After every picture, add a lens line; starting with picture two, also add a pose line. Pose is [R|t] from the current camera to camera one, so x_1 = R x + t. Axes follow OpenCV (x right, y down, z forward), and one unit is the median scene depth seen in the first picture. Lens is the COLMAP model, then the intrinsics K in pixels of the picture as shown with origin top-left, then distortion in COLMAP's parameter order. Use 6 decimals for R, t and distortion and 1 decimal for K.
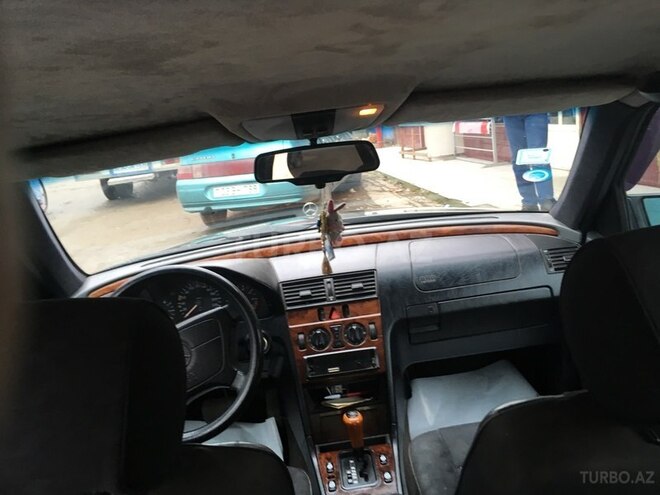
lens RADIAL K [[559.0, 0, 330.0], [0, 559.0, 247.5], [0, 0, 1]] dist [0.070117, -0.113289]
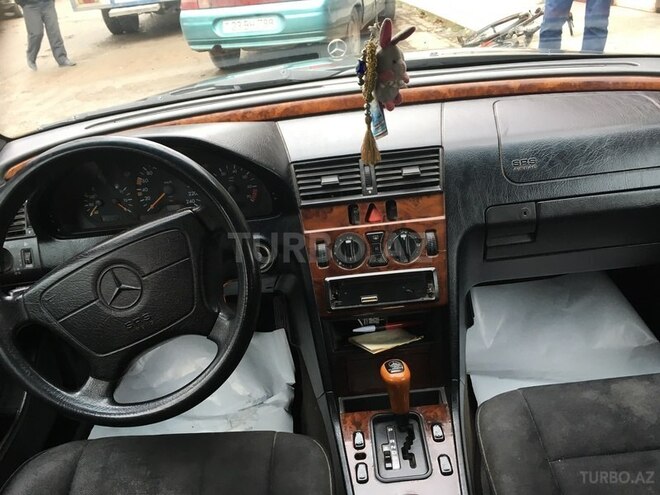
lens RADIAL K [[426.0, 0, 320.4], [0, 426.0, 205.6], [0, 0, 1]] dist [0.040837, -0.037445]
pose [[0.998196, 0.039995, -0.044784, -0.032153], [-0.026778, 0.964110, 0.264149, -0.020590], [0.053741, -0.262474, 0.963441, 0.520449]]
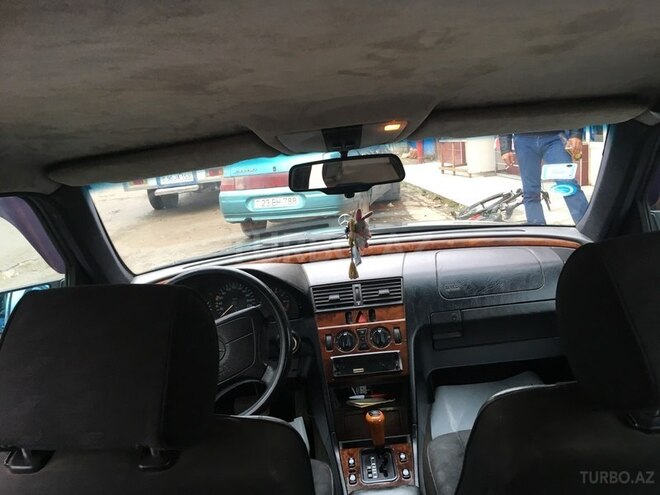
lens RADIAL K [[589.7, 0, 336.1], [0, 589.7, 245.4], [0, 0, 1]] dist [0.041921, -0.003229]
pose [[0.997127, 0.024446, -0.071699, 0.037191], [-0.027262, 0.998884, -0.038558, 0.026862], [0.070676, 0.040402, 0.996681, -0.111956]]
